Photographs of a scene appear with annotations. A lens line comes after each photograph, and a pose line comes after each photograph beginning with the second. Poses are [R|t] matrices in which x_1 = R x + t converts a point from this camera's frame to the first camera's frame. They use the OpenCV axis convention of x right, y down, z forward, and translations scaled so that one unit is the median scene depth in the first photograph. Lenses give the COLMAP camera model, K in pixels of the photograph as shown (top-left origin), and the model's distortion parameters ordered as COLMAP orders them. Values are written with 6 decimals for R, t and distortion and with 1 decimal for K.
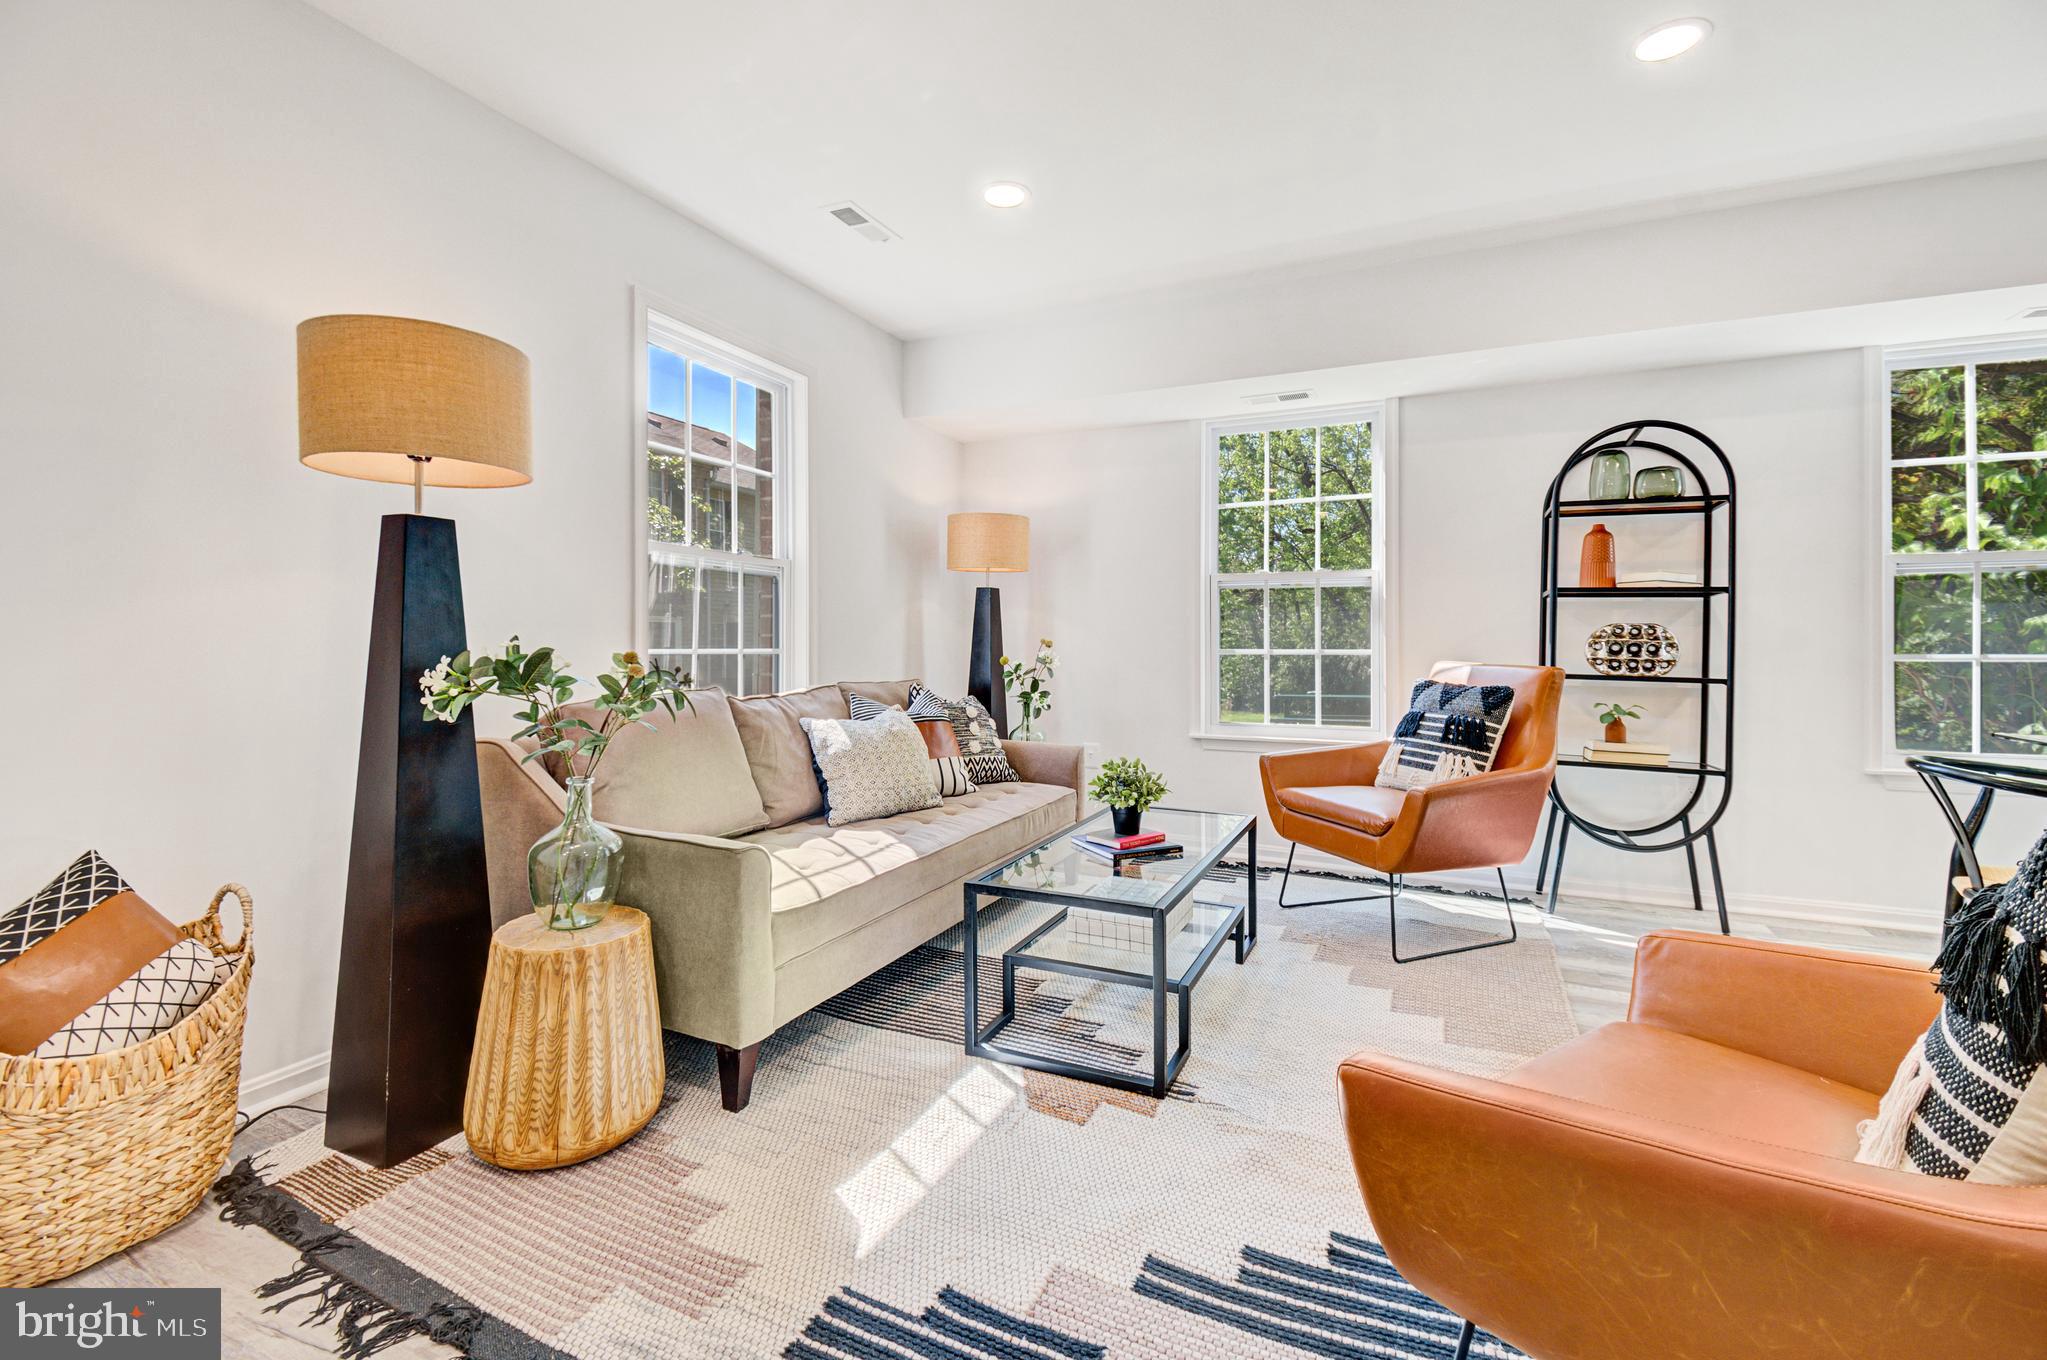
lens RADIAL K [[906.1, 0, 999.3], [0, 906.1, 642.4], [0, 0, 1]] dist [0.031261, -0.022058]
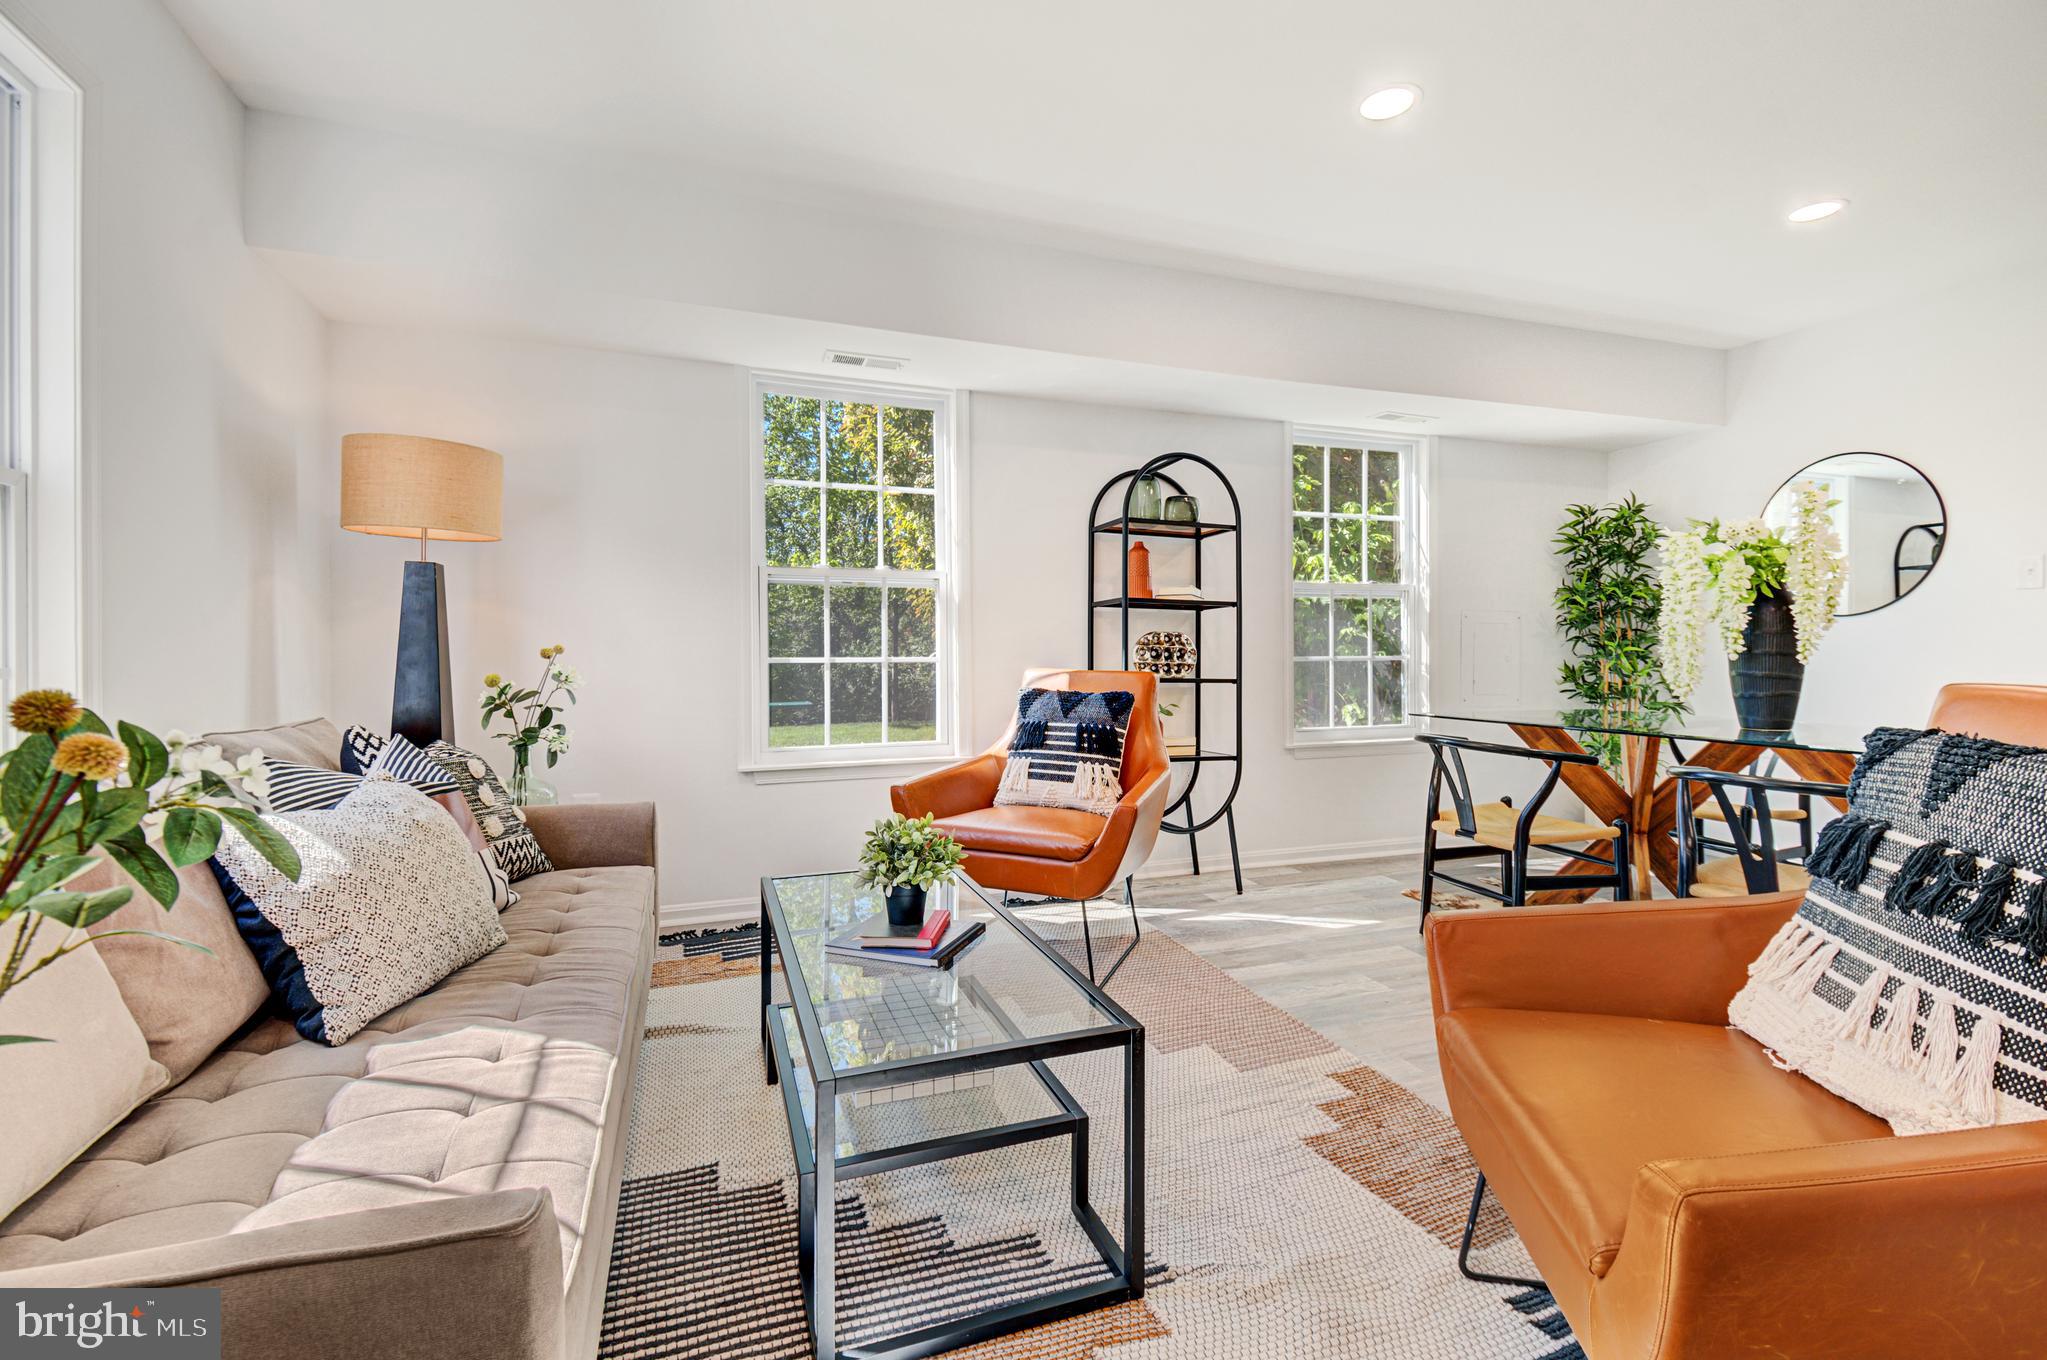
lens RADIAL K [[906.4, 0, 1027.7], [0, 906.4, 659.4], [0, 0, 1]] dist [0.030577, -0.026930]
pose [[0.687018, -0.010855, 0.726559, -0.415284], [0.004424, 0.999932, 0.010756, 0.000945], [-0.726627, -0.004175, 0.687020, 0.621682]]
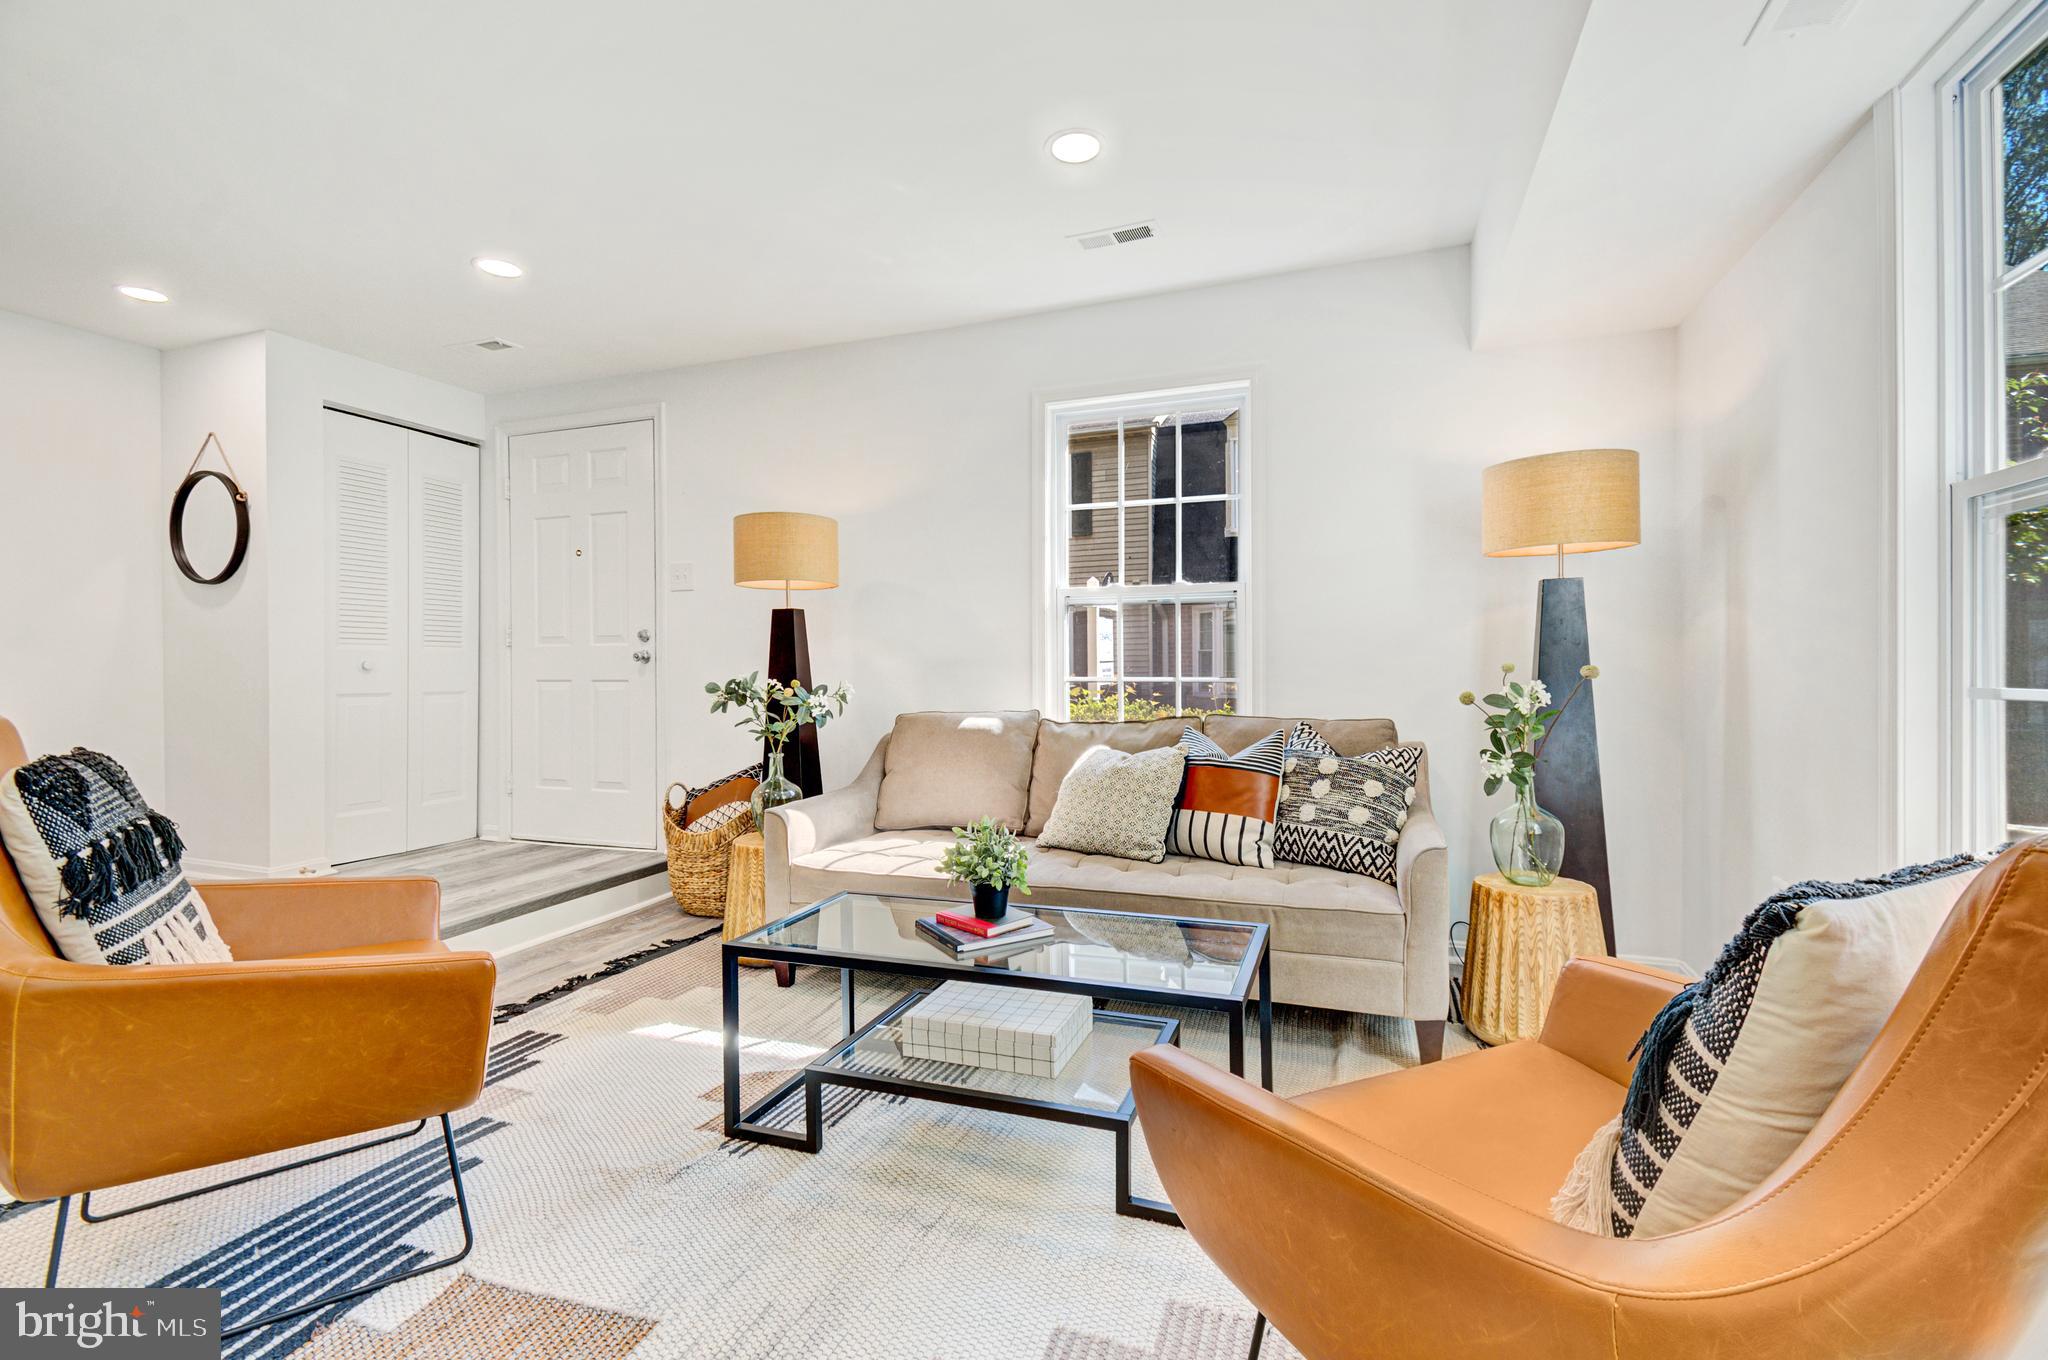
lens RADIAL K [[882.5, 0, 1026.3], [0, 882.5, 655.6], [0, 0, 1]] dist [0.001669, -0.000015]
pose [[0.104503, -0.009466, -0.994479, 1.239964], [0.009754, 0.999916, -0.008493, -0.019516], [0.994477, -0.008813, 0.104587, 1.282977]]
